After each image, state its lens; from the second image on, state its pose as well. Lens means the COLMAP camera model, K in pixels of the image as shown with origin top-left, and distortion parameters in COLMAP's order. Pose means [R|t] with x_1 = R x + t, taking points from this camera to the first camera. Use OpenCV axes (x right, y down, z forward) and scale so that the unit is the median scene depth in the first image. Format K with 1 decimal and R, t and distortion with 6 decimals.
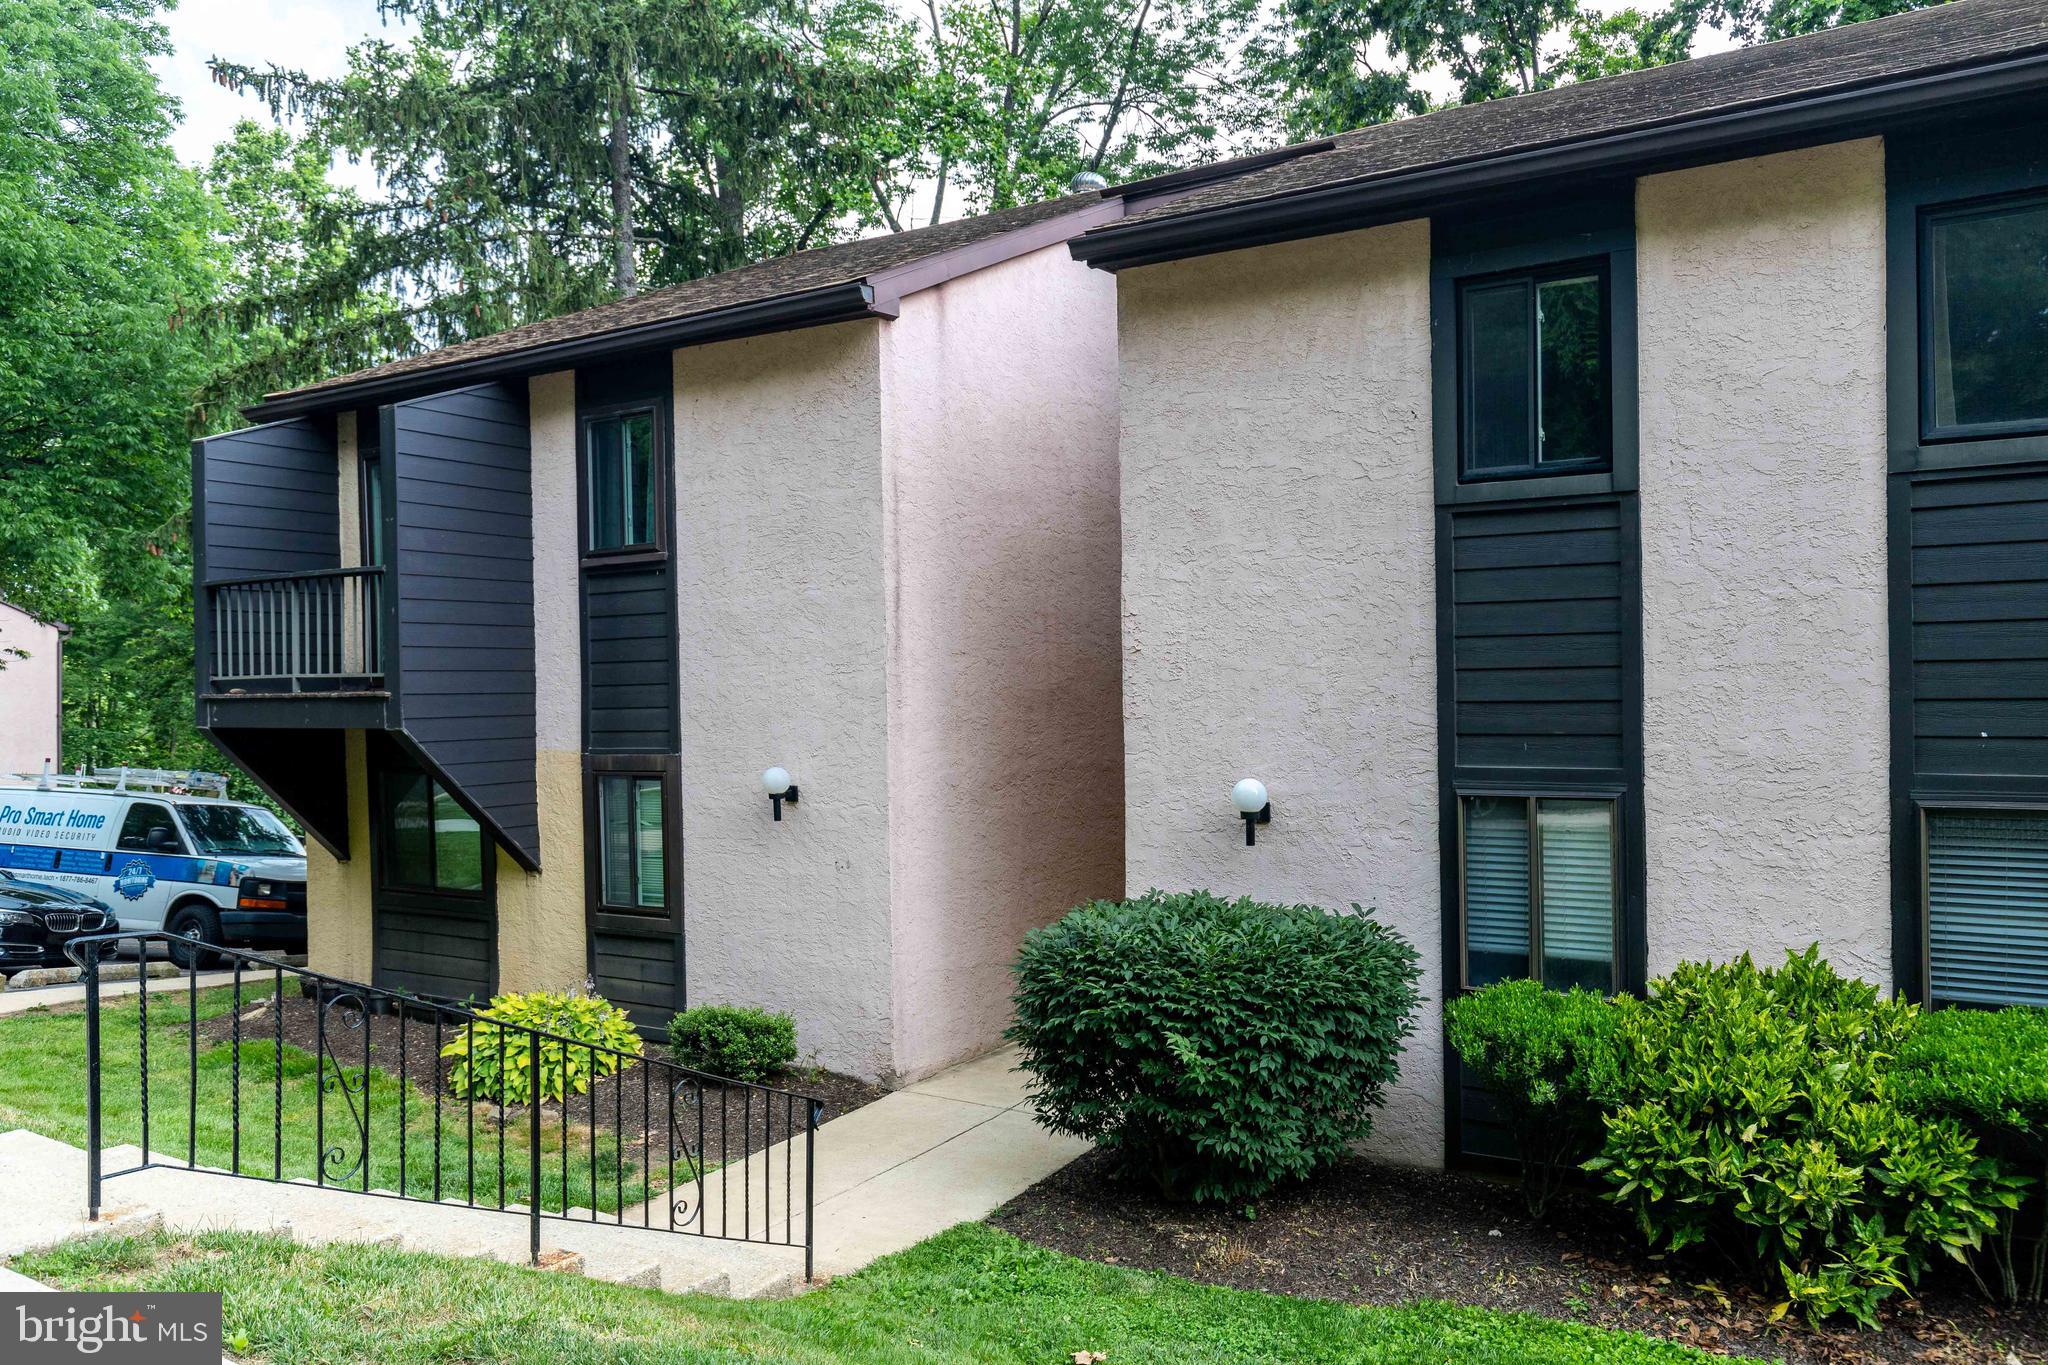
lens RADIAL K [[1492.1, 0, 1025.9], [0, 1492.1, 700.7], [0, 0, 1]] dist [-0.000696, -0.002544]
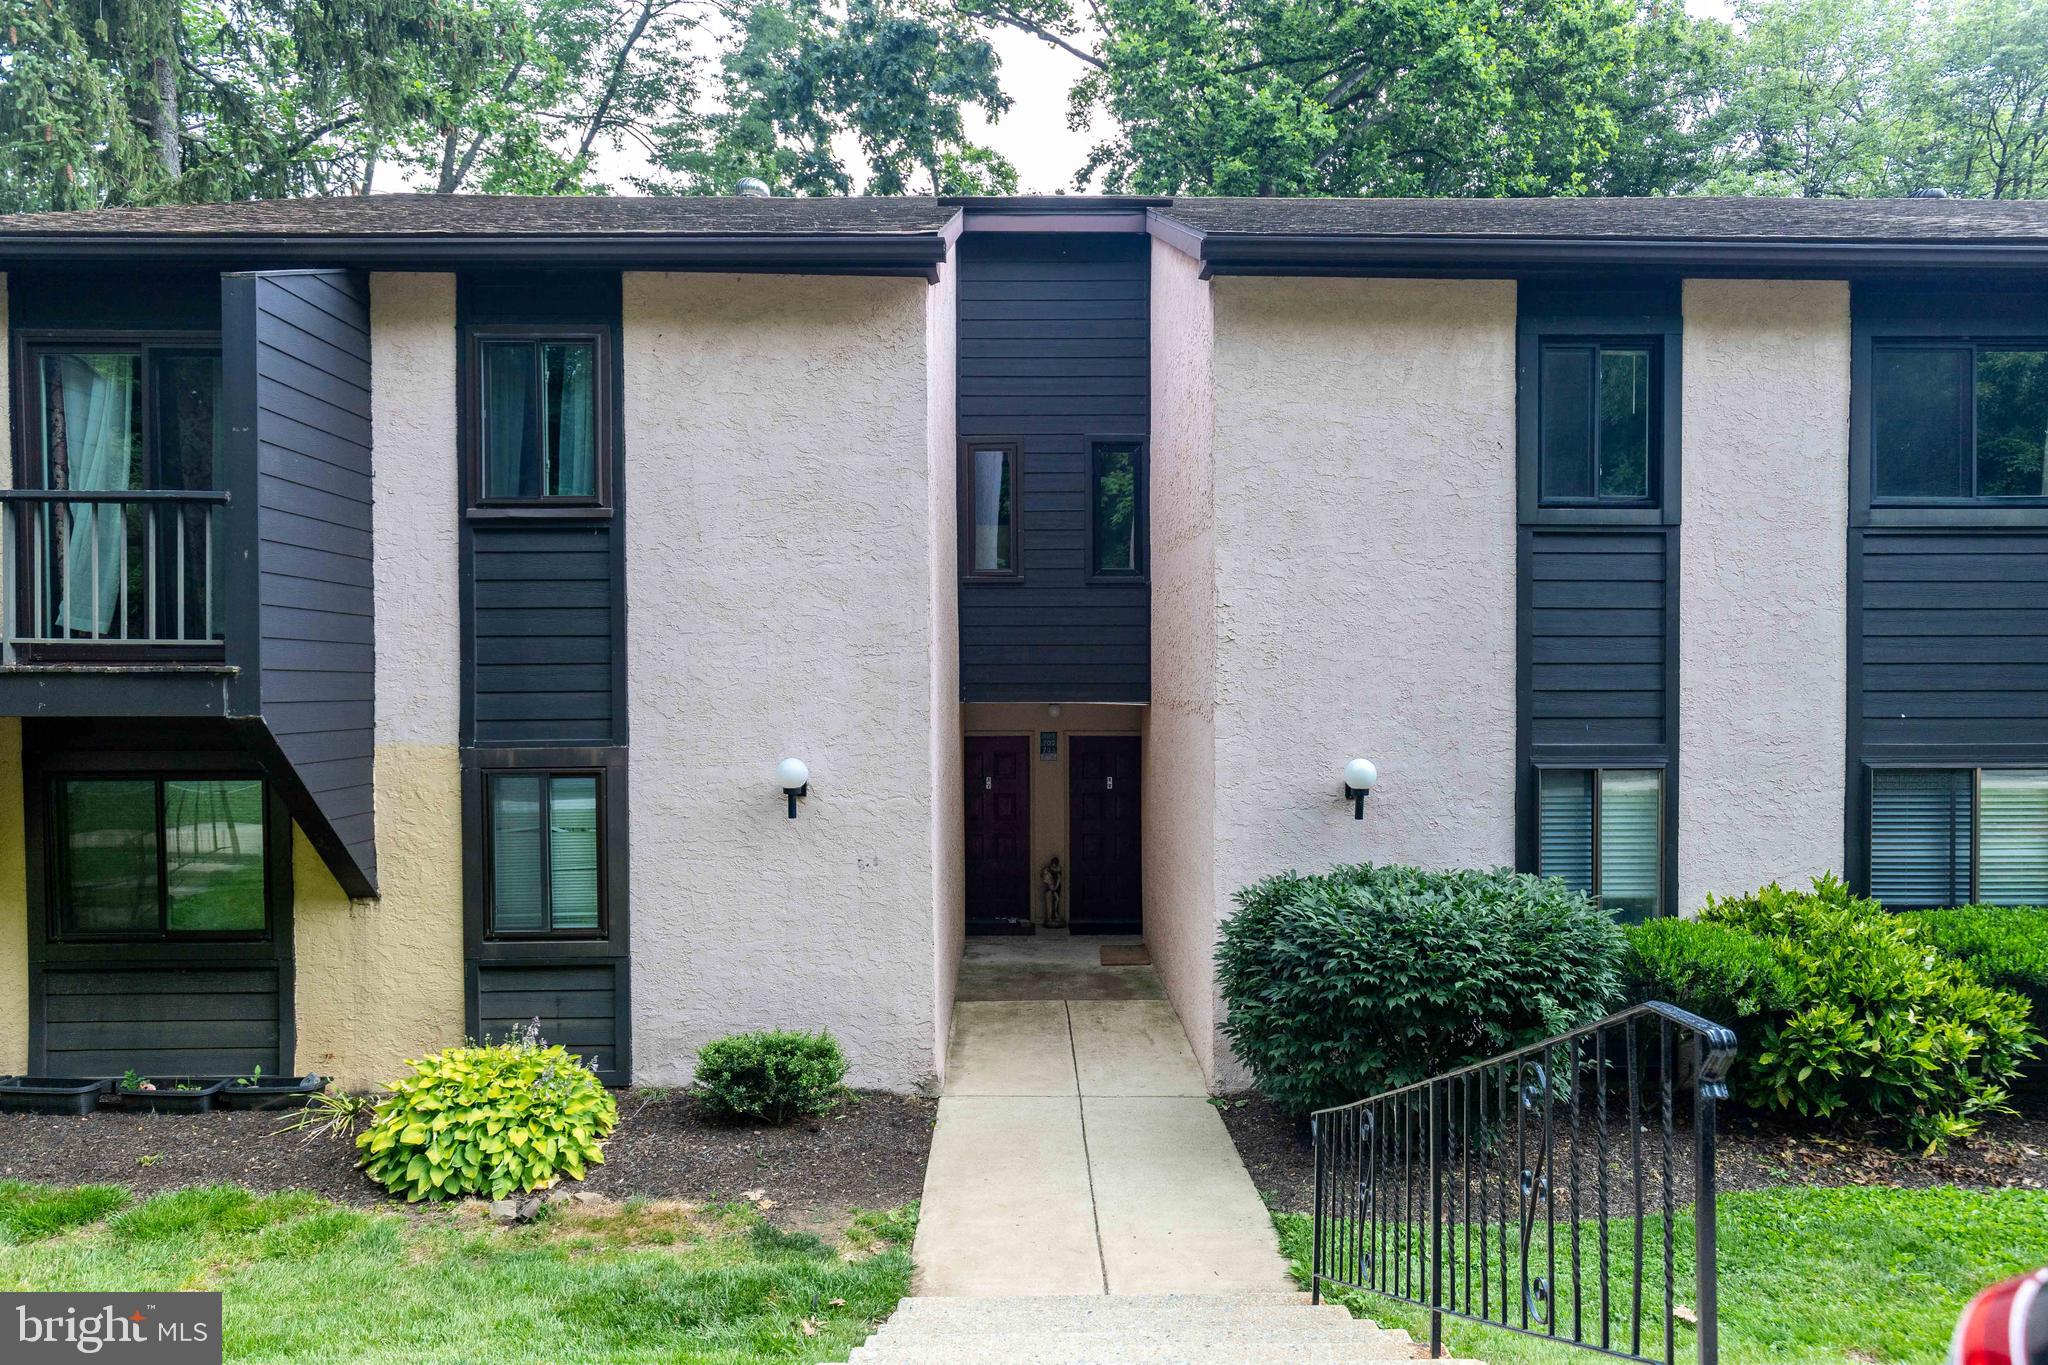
lens RADIAL K [[1269.3, 0, 1031.7], [0, 1269.3, 700.0], [0, 0, 1]] dist [0.000792, 0.001404]
pose [[0.840630, 0.006481, 0.541572, -0.552254], [-0.006568, 0.999977, -0.001771, 0.011723], [-0.541571, -0.002068, 0.840653, 0.337422]]
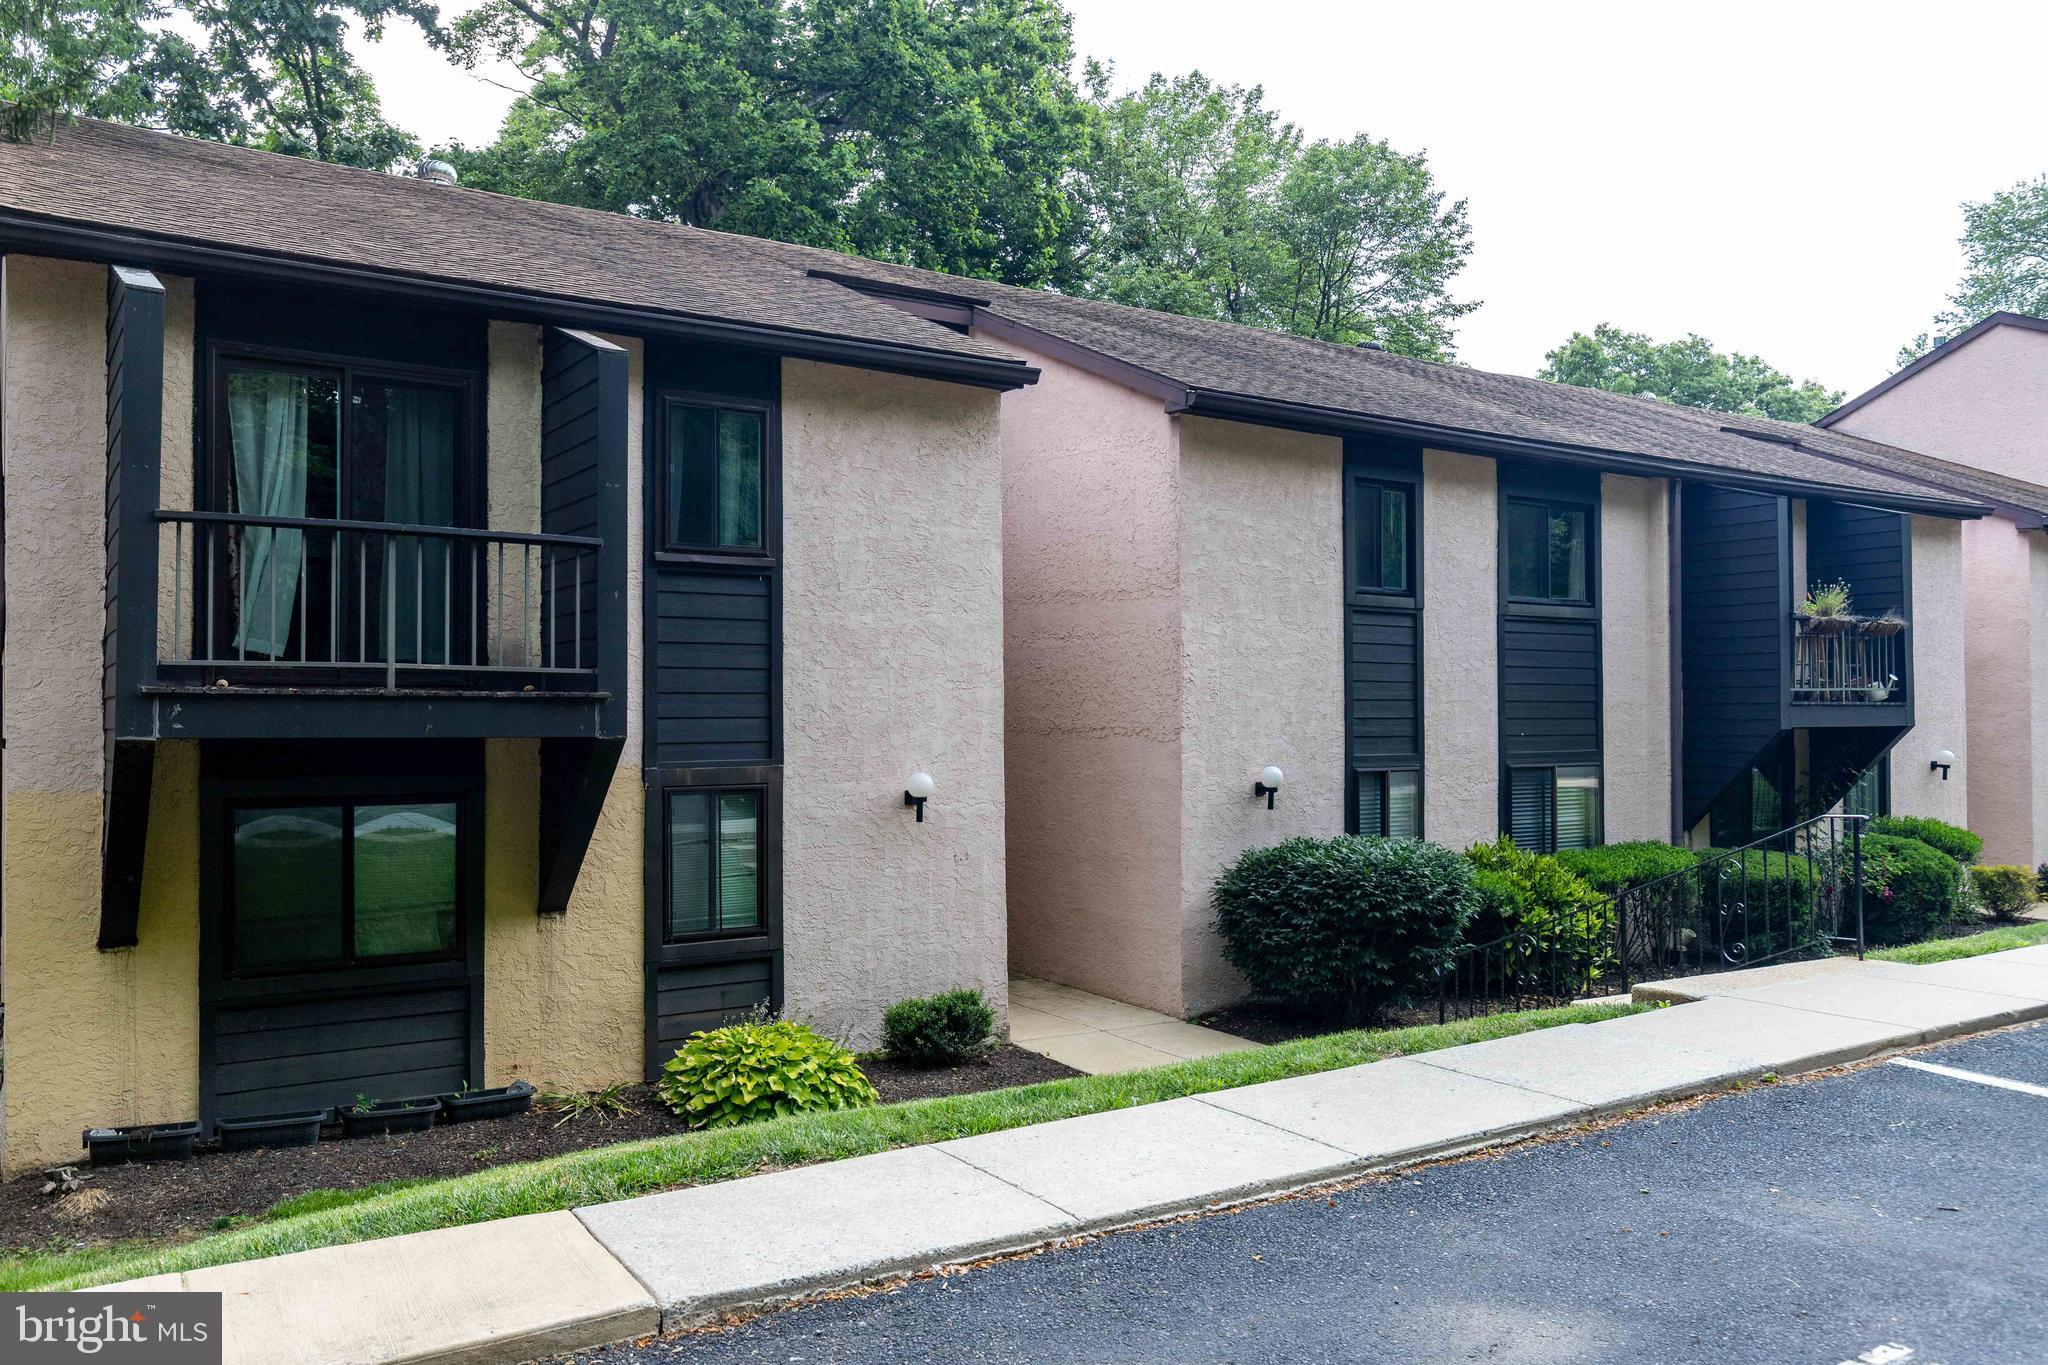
lens RADIAL K [[1572.2, 0, 1030.6], [0, 1572.2, 685.2], [0, 0, 1]] dist [-0.000848, -0.001424]
pose [[0.414650, 0.035043, 0.909306, -1.420671], [0.001822, 0.999224, -0.039339, 0.031096], [-0.909979, 0.017968, 0.414264, 0.538738]]
